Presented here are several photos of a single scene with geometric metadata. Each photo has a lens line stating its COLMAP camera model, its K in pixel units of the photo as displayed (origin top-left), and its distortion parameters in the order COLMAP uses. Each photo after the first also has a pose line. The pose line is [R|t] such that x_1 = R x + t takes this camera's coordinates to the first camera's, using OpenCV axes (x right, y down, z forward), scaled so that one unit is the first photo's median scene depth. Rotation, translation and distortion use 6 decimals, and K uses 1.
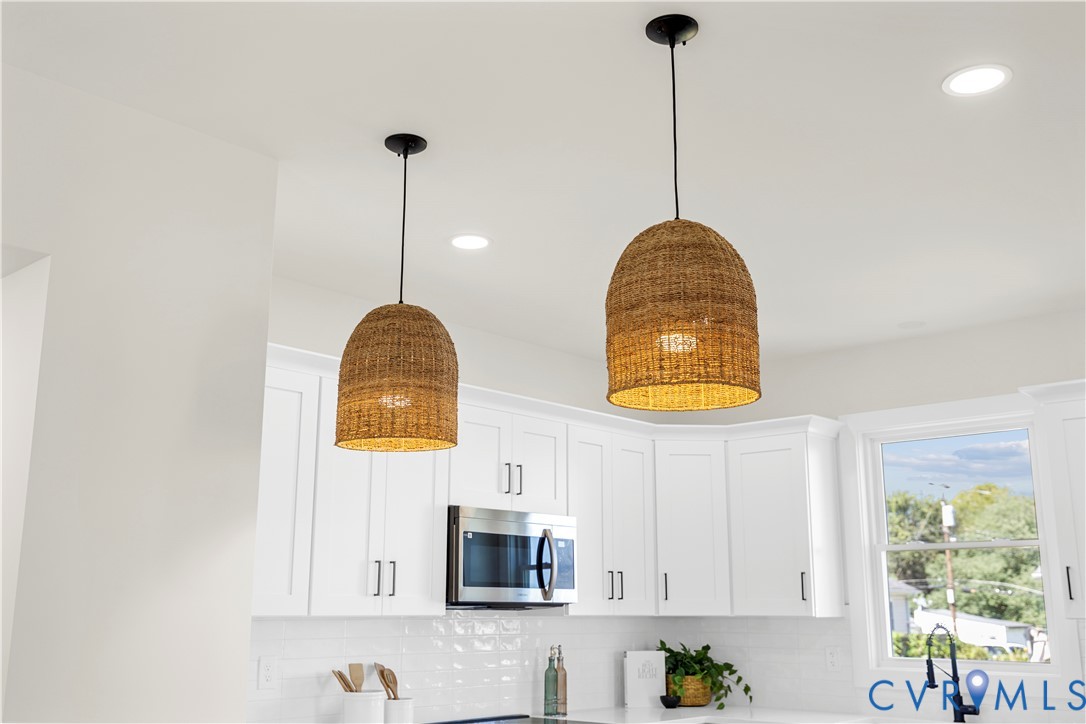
lens RADIAL K [[1060.9, 0, 536.0], [0, 1060.9, 364.2], [0, 0, 1]] dist [-0.000585, 0.000000]
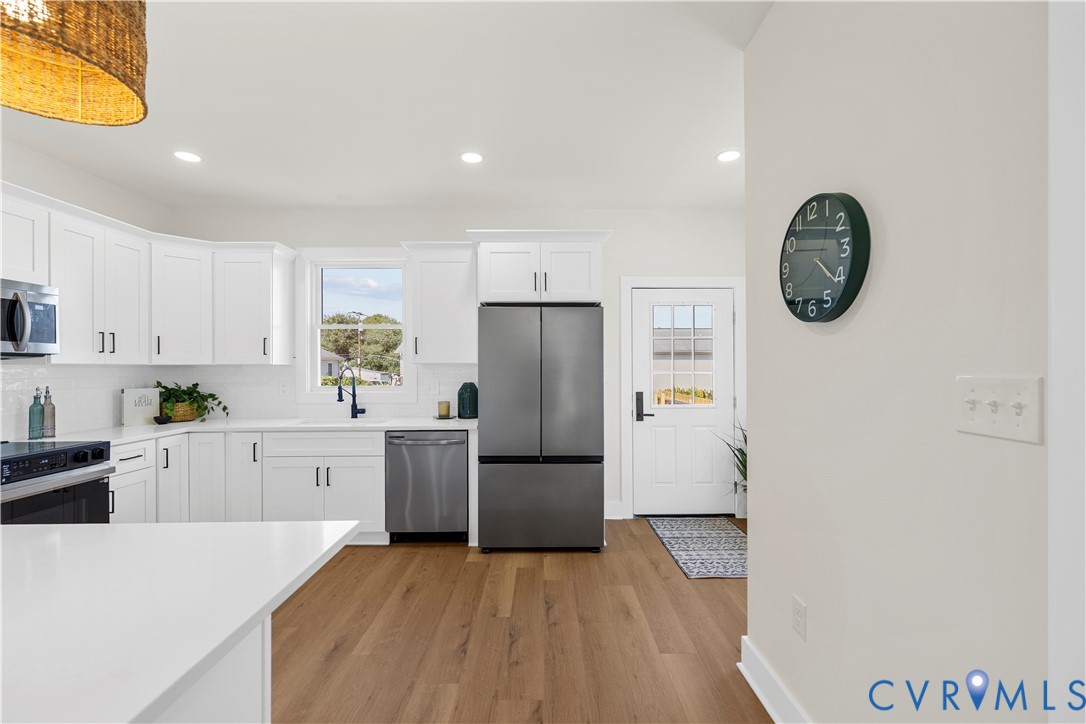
lens RADIAL K [[456.9, 0, 544.6], [0, 456.9, 365.3], [0, 0, 1]] dist [-0.006127, 0.003727]
pose [[0.731470, -0.005349, 0.681852, 0.093041], [-0.145117, 0.975840, 0.163332, 0.063671], [-0.666253, -0.218421, 0.713022, 0.214324]]
